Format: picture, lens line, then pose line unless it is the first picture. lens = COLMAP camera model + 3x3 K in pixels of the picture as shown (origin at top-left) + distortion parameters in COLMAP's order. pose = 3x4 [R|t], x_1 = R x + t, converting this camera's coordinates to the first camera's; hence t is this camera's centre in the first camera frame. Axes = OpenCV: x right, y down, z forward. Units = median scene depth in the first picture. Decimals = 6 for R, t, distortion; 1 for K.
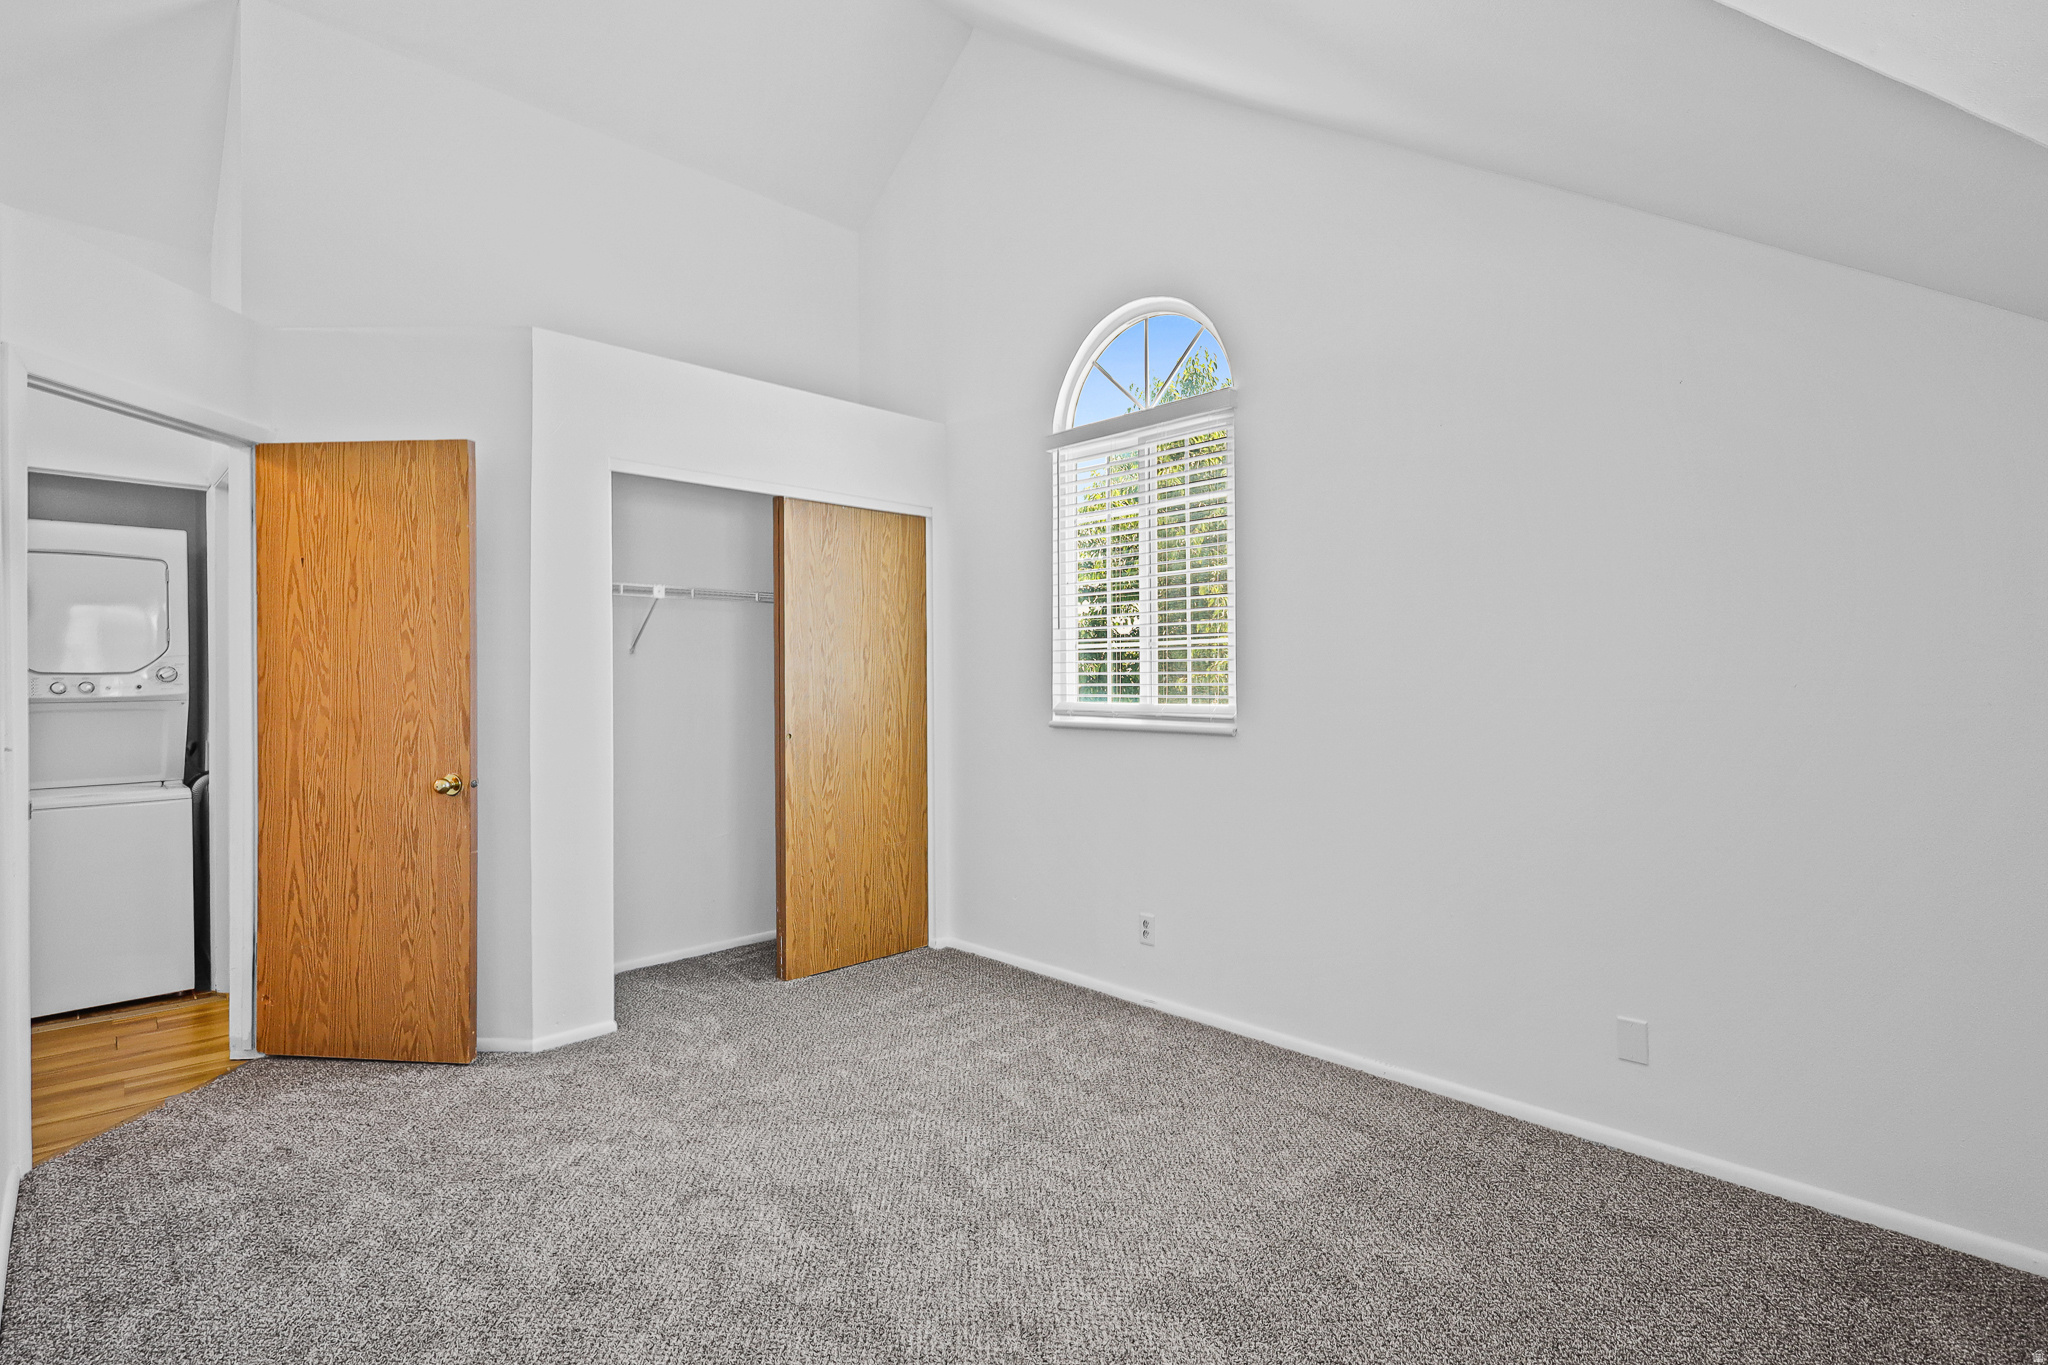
lens RADIAL K [[972.0, 0, 1037.9], [0, 972.0, 651.1], [0, 0, 1]] dist [-0.001149, 0.000017]
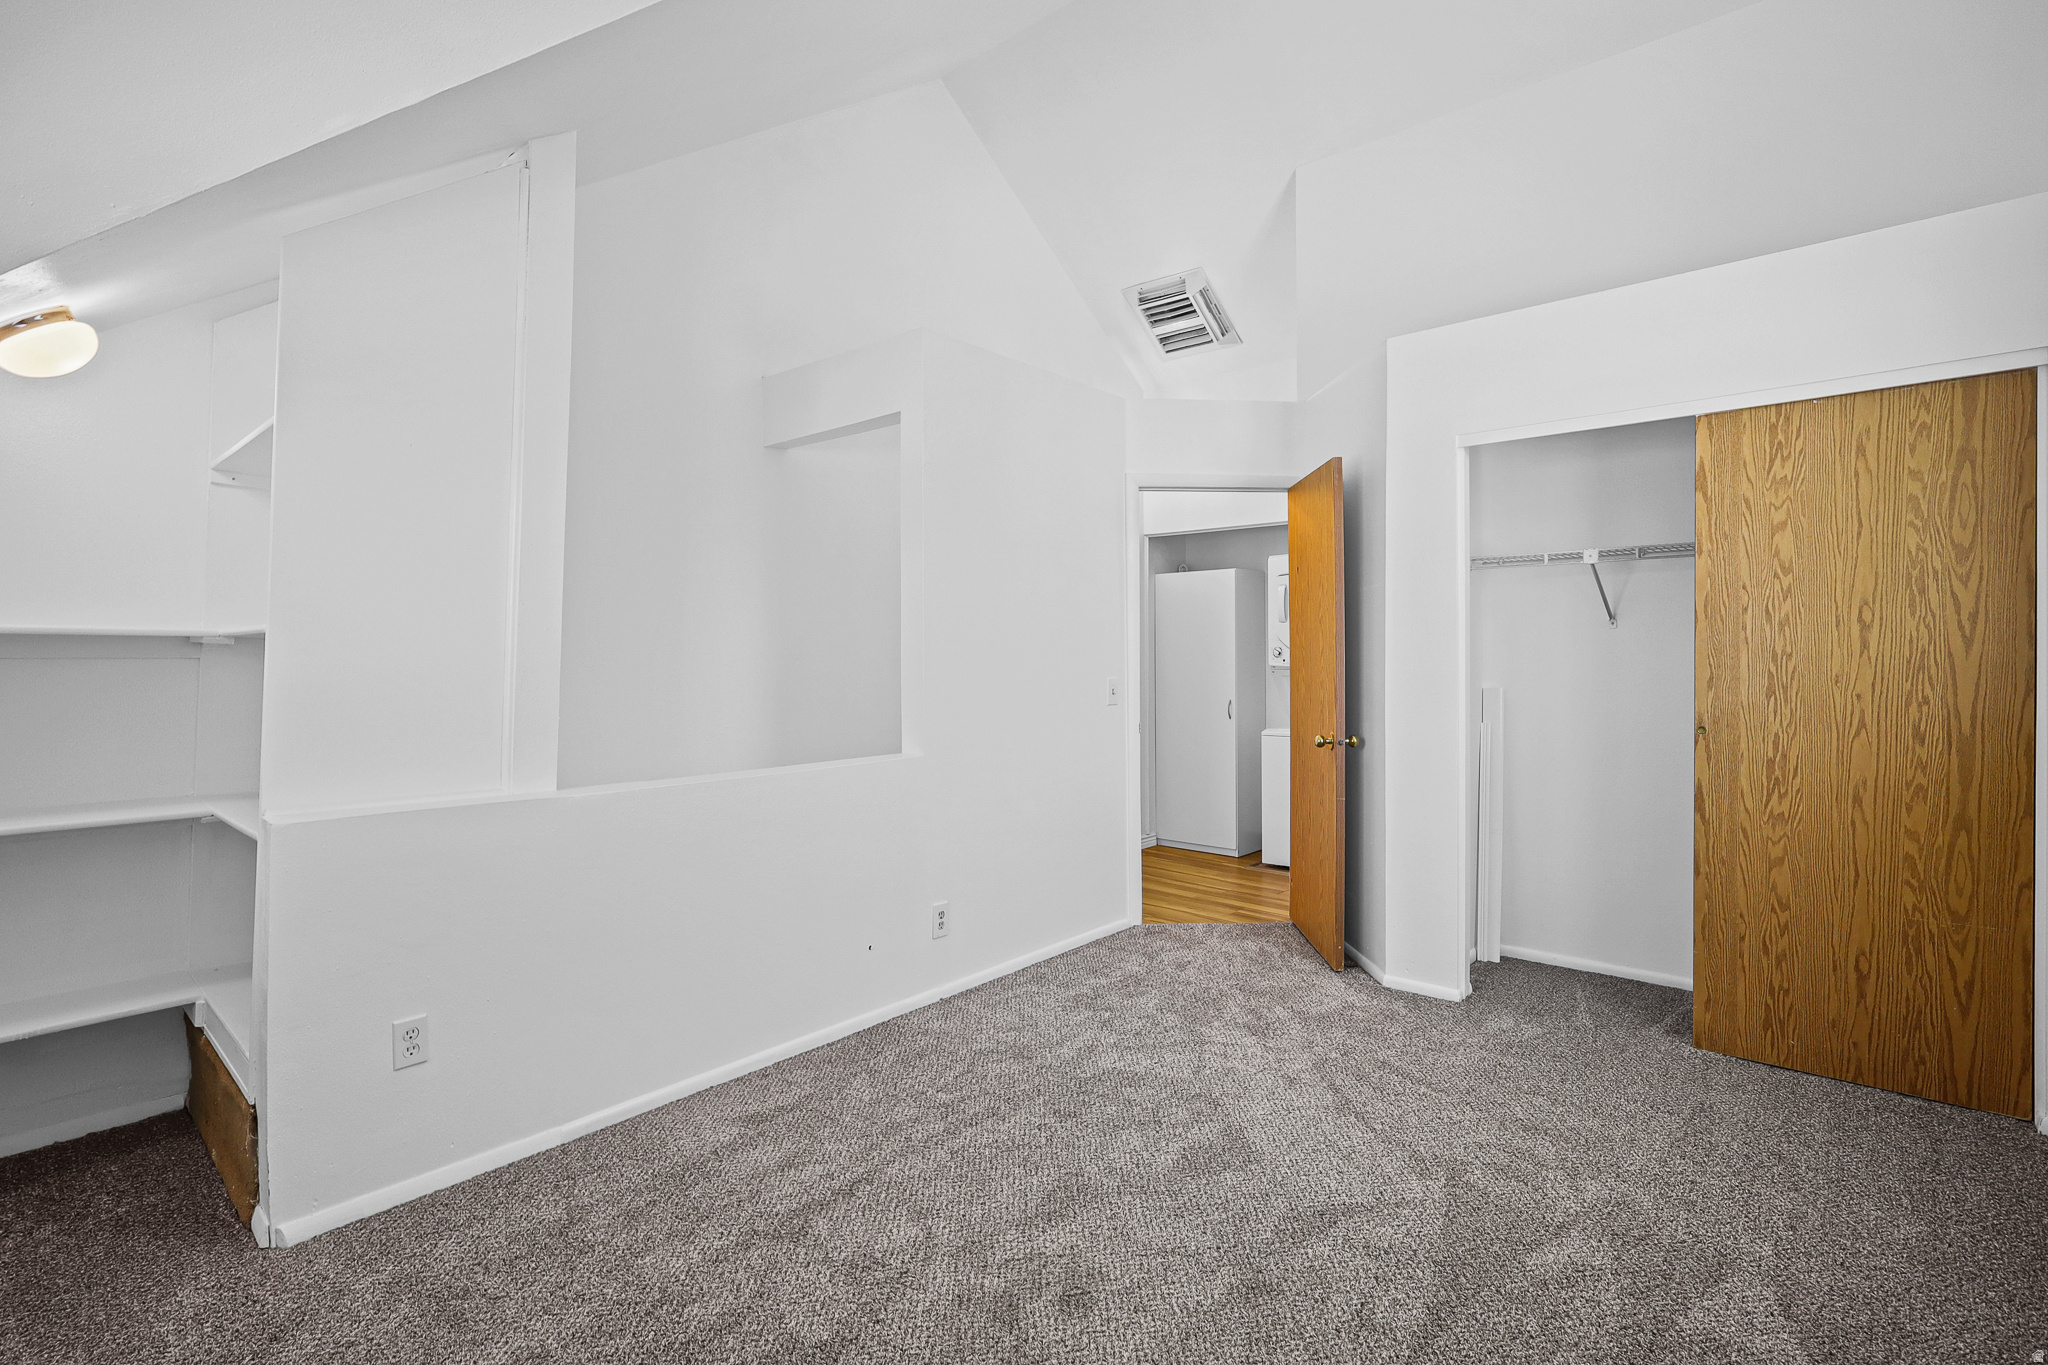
lens RADIAL K [[972.0, 0, 1037.9], [0, 972.0, 651.1], [0, 0, 1]] dist [-0.001149, 0.000017]
pose [[0.068839, -0.004333, -0.997618, 0.451008], [0.025225, 0.999678, -0.002602, 0.015112], [0.997309, -0.024986, 0.068926, 0.419350]]
